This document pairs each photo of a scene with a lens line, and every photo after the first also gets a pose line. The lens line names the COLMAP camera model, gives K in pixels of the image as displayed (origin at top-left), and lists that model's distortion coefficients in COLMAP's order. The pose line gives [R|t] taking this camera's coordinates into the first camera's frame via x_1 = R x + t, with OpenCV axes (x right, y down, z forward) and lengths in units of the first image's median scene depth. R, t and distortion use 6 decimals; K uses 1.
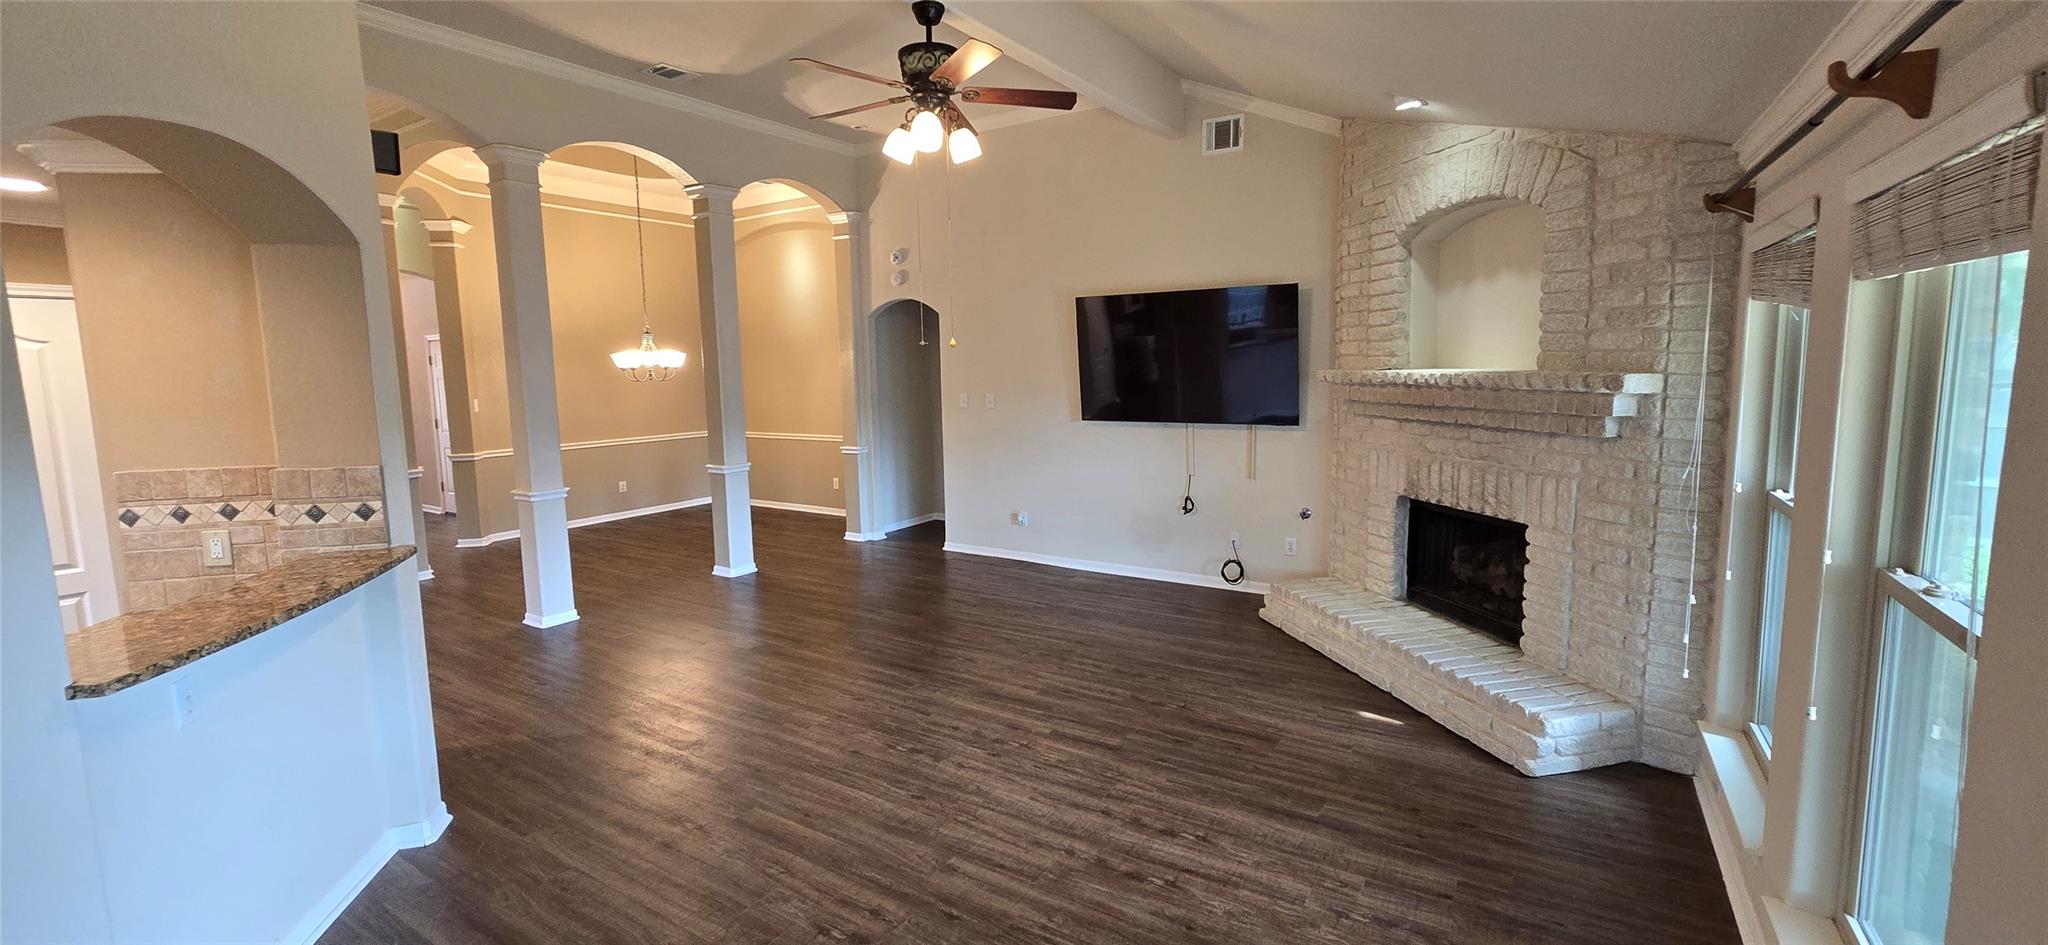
lens RADIAL K [[831.8, 0, 1024.4], [0, 831.8, 451.5], [0, 0, 1]] dist [-0.005291, 0.000033]
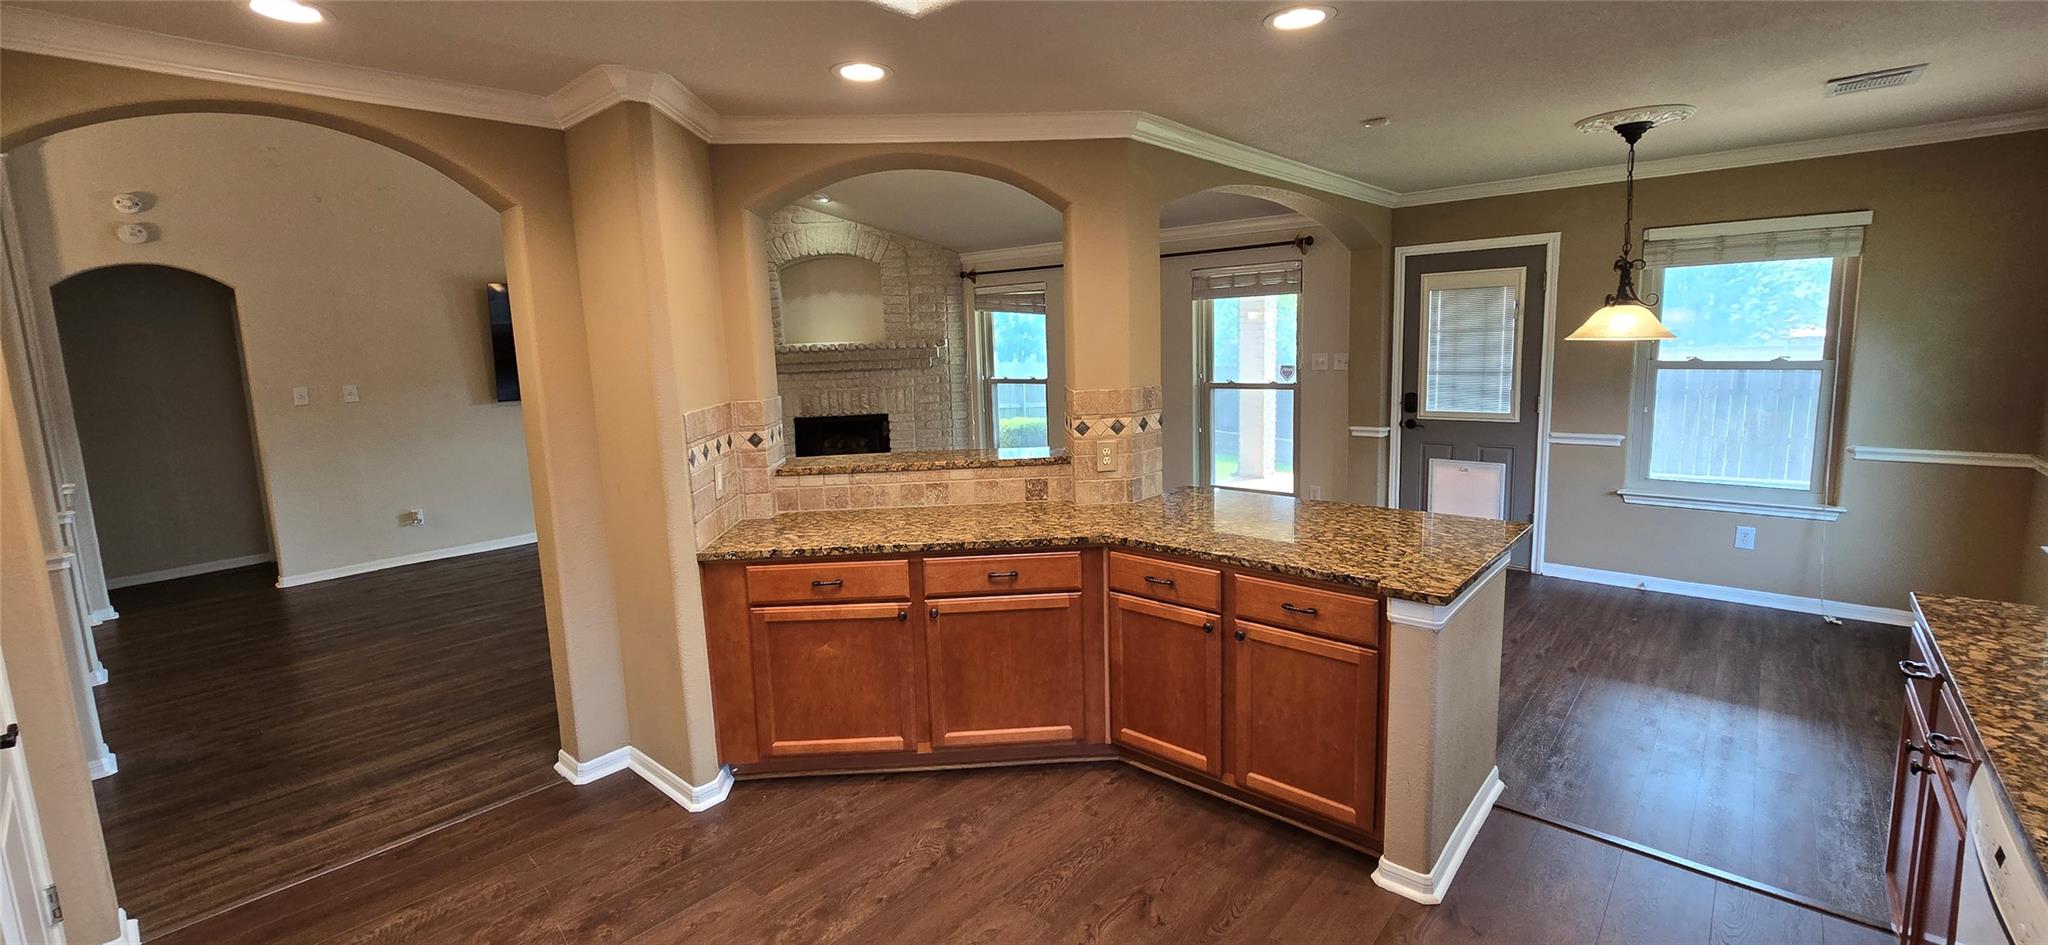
lens RADIAL K [[840.4, 0, 1026.7], [0, 840.4, 449.2], [0, 0, 1]] dist [-0.001053, -0.000003]
pose [[0.153850, -0.118255, 0.980992, -1.365773], [0.139693, 0.985444, 0.096883, 0.018152], [-0.978170, 0.122132, 0.168130, 0.290075]]
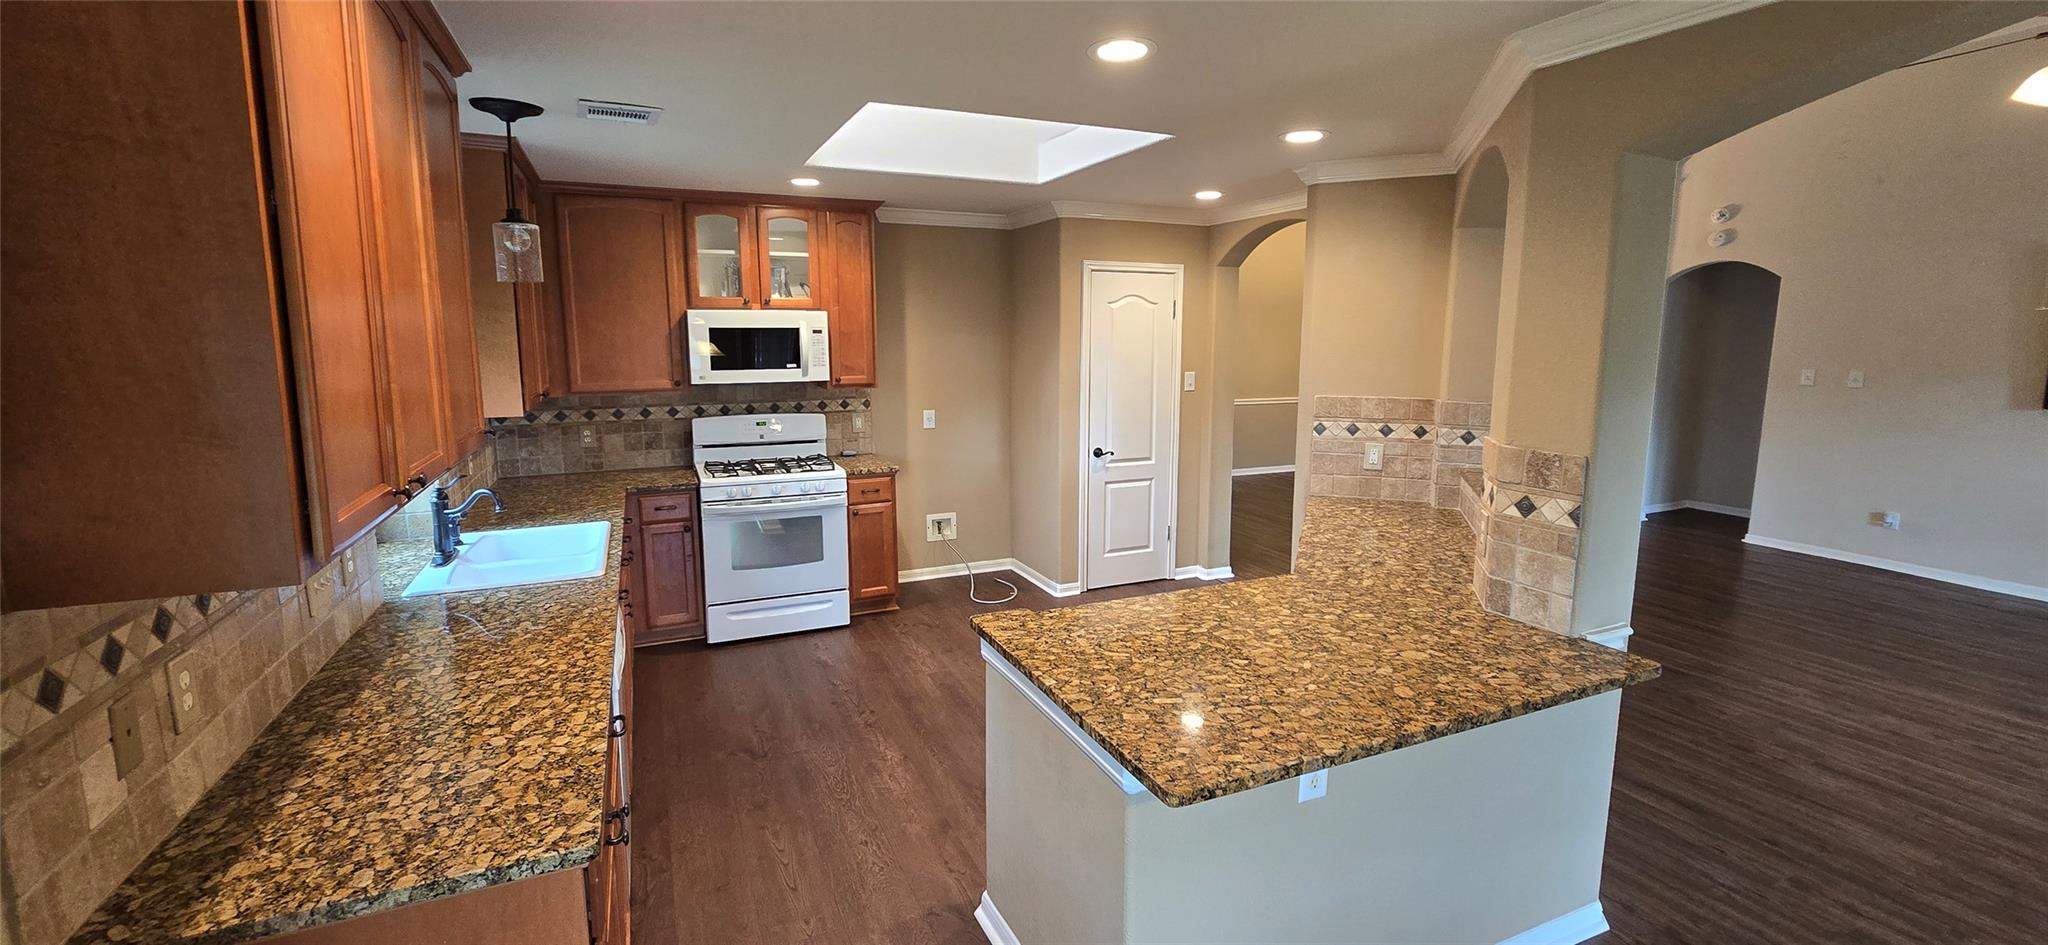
lens RADIAL K [[836.7, 0, 1024.7], [0, 836.7, 456.3], [0, 0, 1]] dist [0.000222, 0.000136]
pose [[0.839755, 0.100956, -0.533497, -0.499191], [-0.078056, 0.994802, 0.065385, 0.049356], [0.537325, -0.013265, 0.843271, -0.321014]]
